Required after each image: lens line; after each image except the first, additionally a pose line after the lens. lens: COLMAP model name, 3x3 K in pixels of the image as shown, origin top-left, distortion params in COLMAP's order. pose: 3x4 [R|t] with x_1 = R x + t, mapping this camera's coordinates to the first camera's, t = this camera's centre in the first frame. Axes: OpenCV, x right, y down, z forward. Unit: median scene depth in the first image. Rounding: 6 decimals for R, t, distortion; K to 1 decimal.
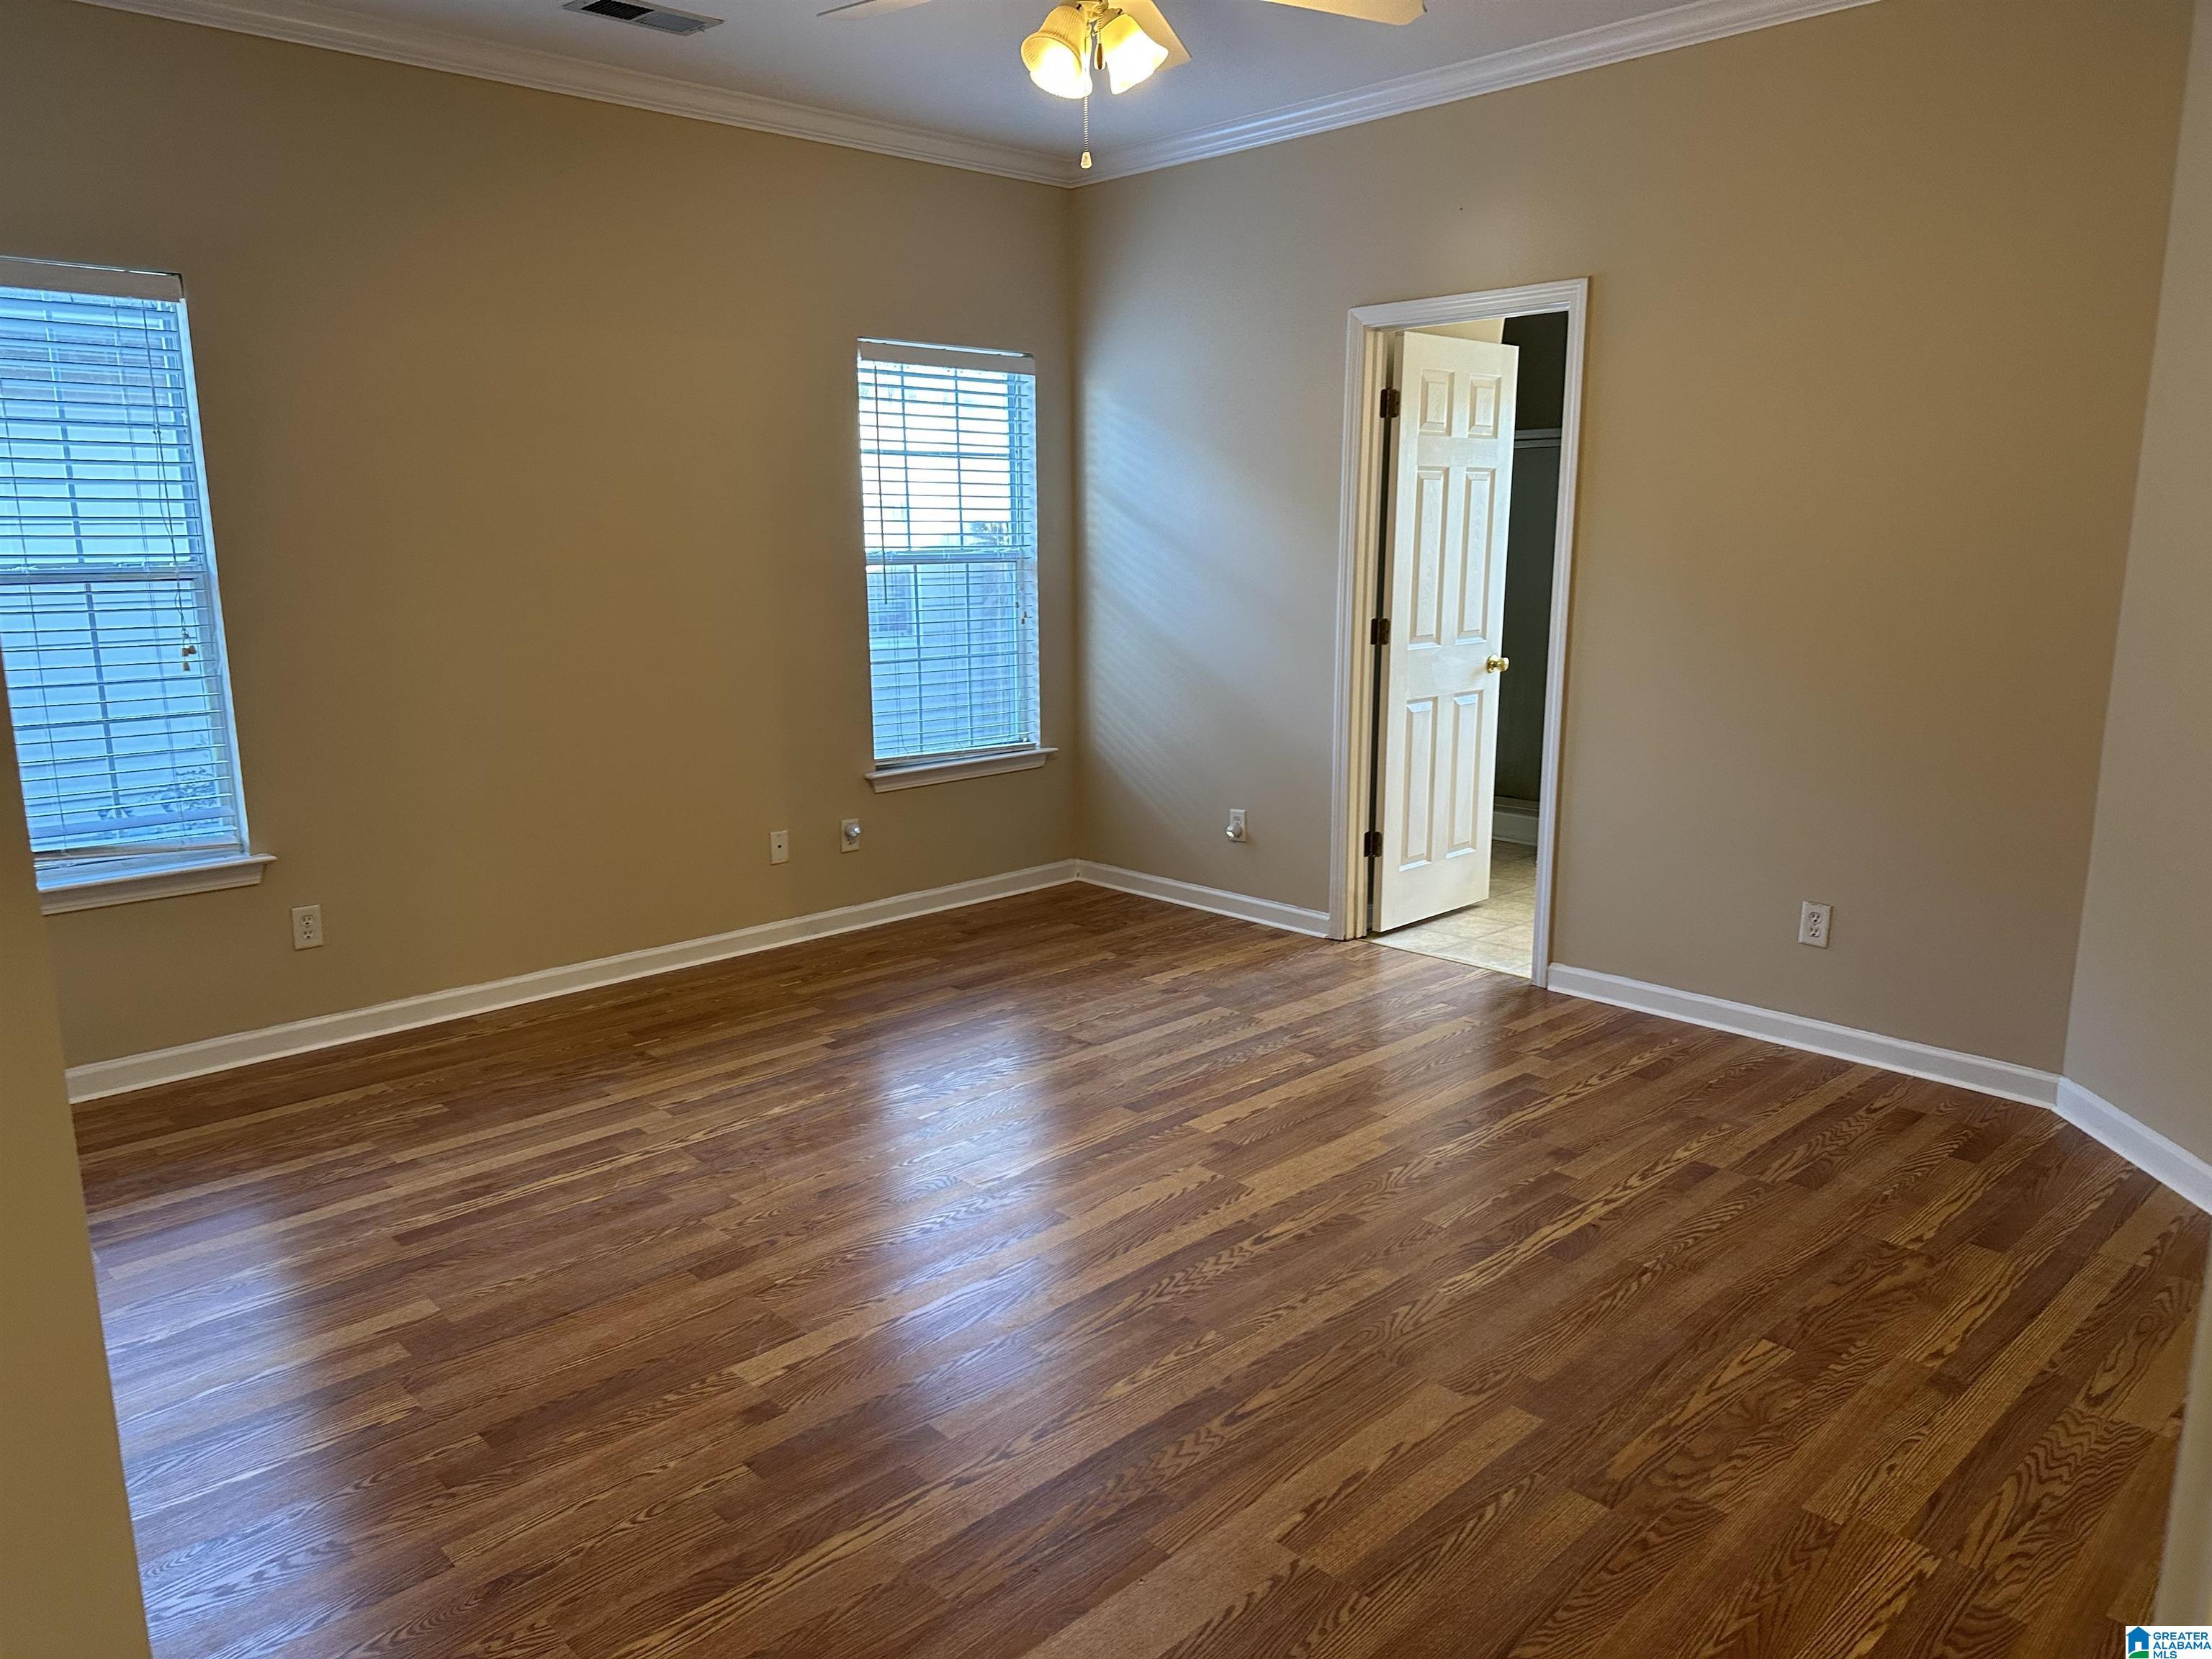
lens RADIAL K [[1552.8, 0, 1102.9], [0, 1552.8, 819.8], [0, 0, 1]] dist [-0.083388, -0.010557]
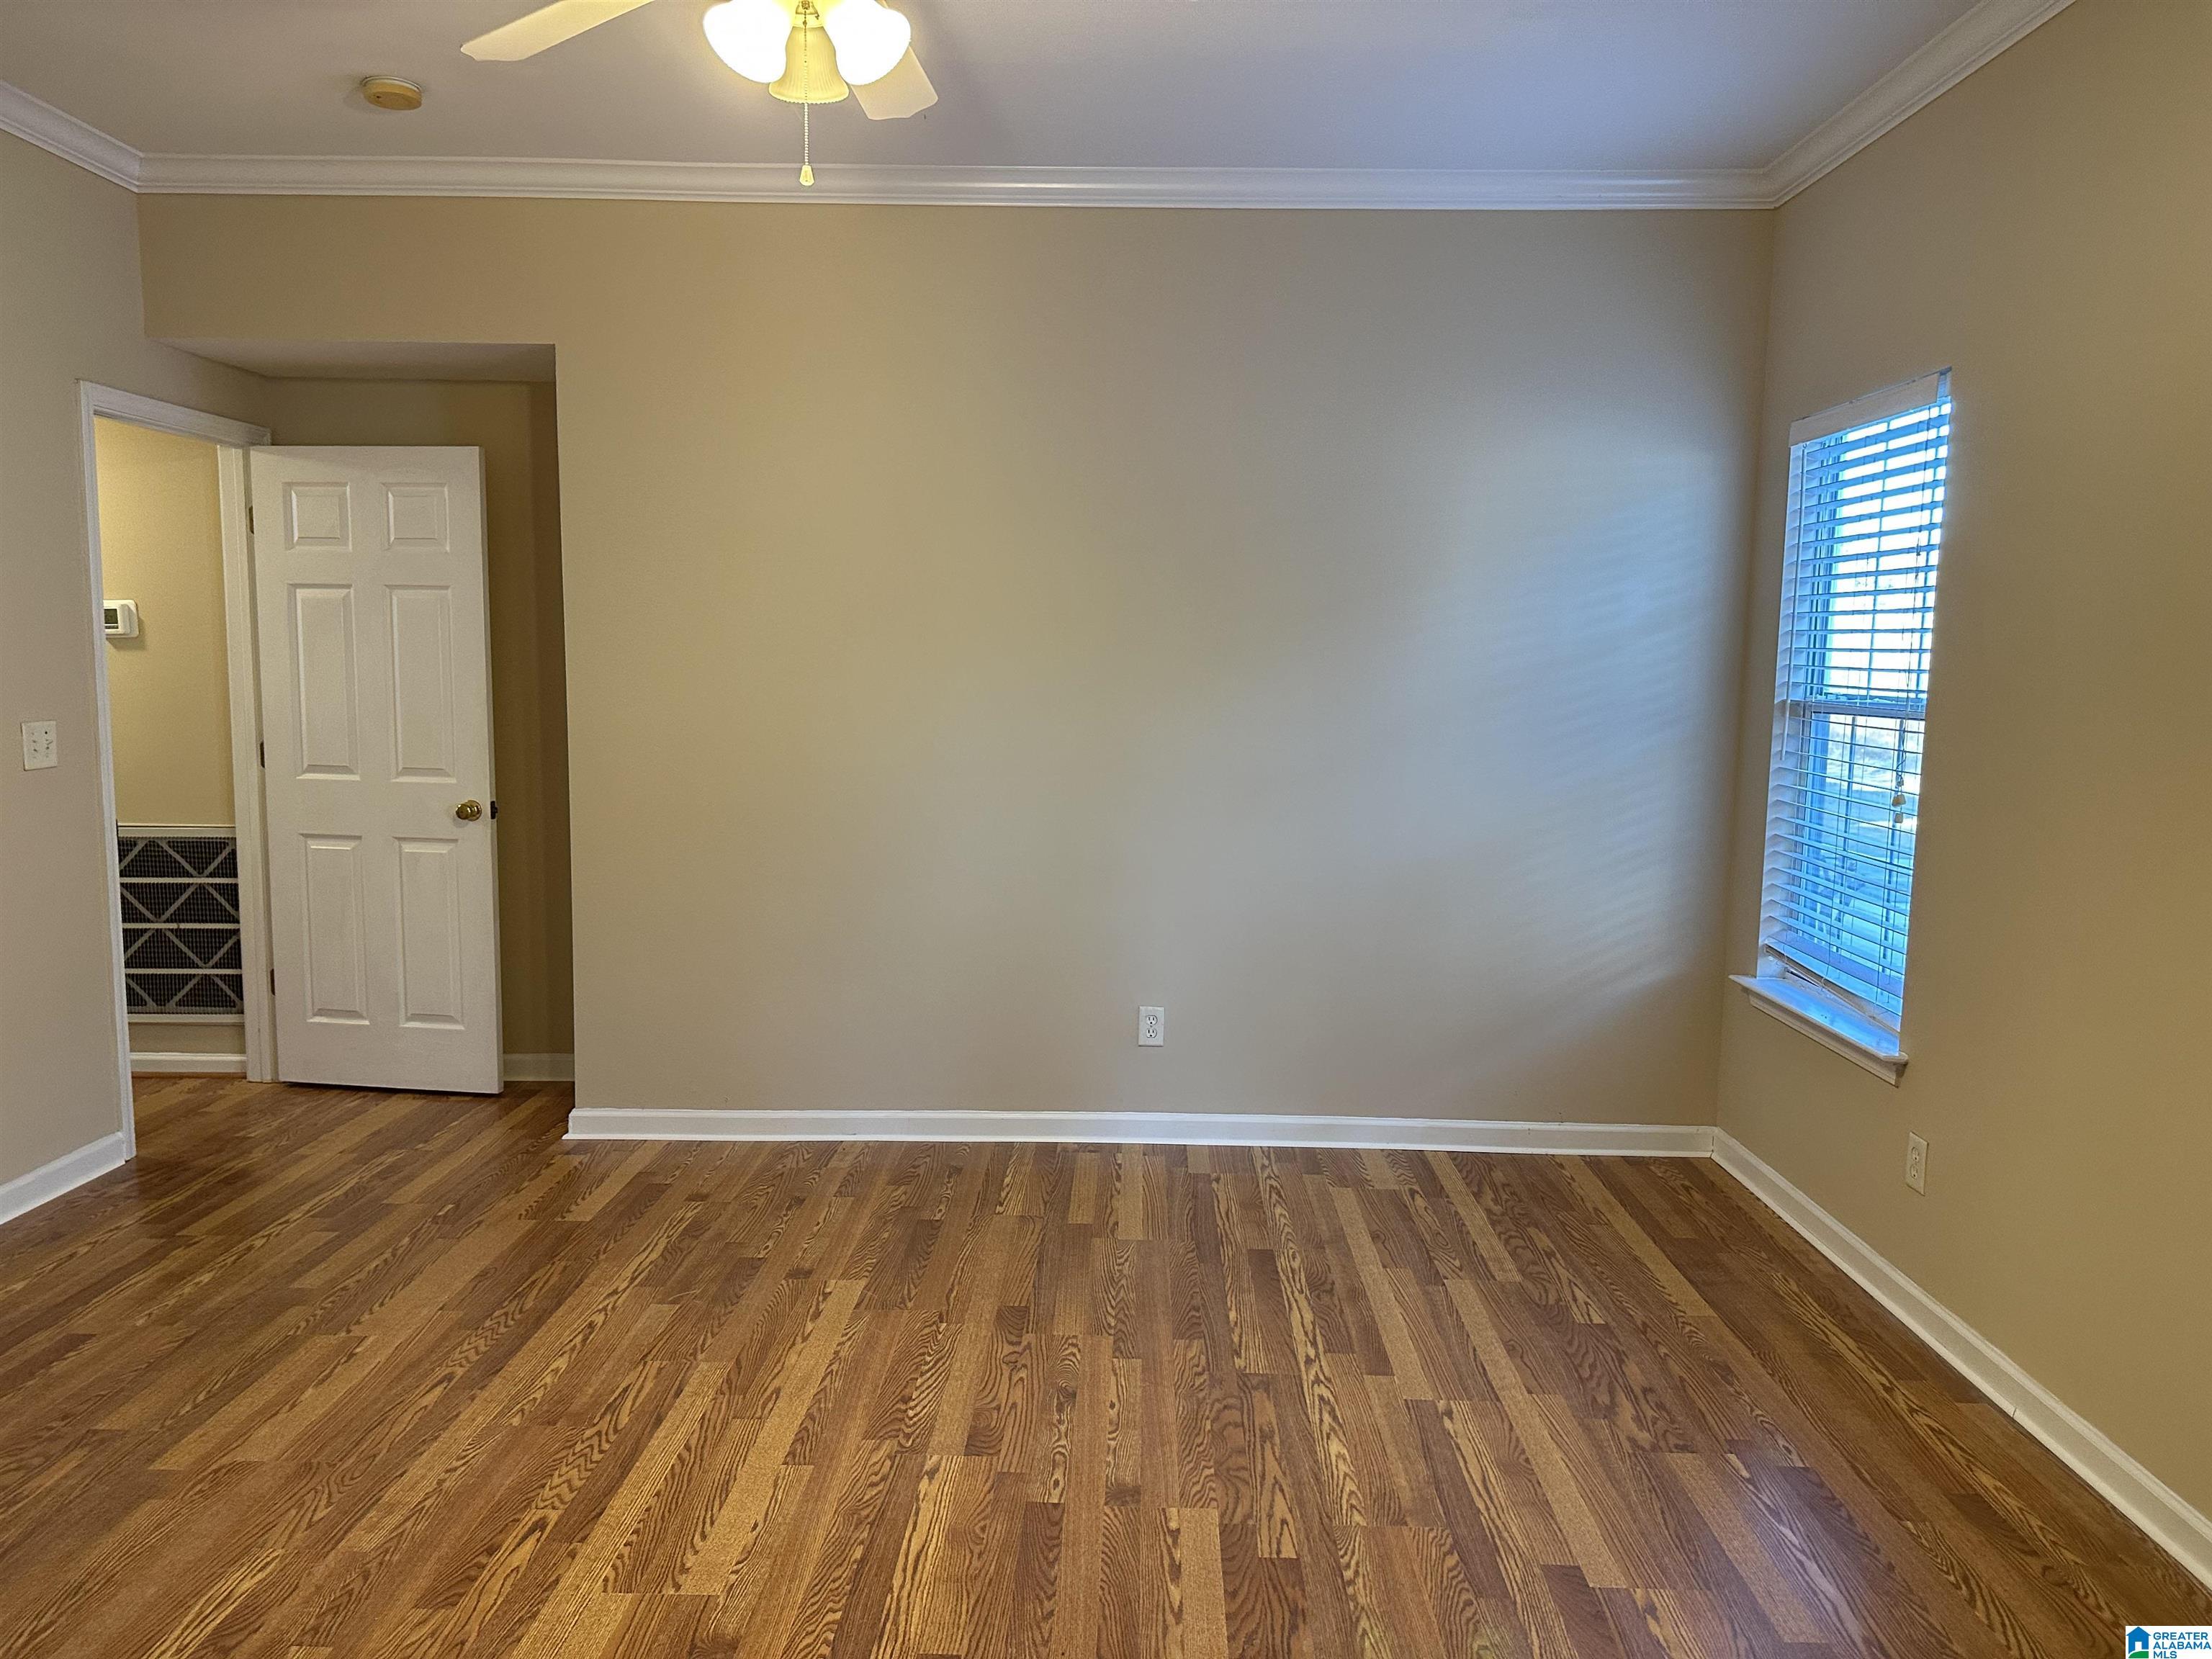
lens RADIAL K [[1552.8, 0, 1110.3], [0, 1552.8, 840.7], [0, 0, 1]] dist [-0.083388, -0.010557]
pose [[-0.706893, 0.057221, -0.705002, 0.413457], [-0.170223, 0.953666, 0.248083, -0.283264], [0.686532, 0.295375, -0.664400, 1.616284]]
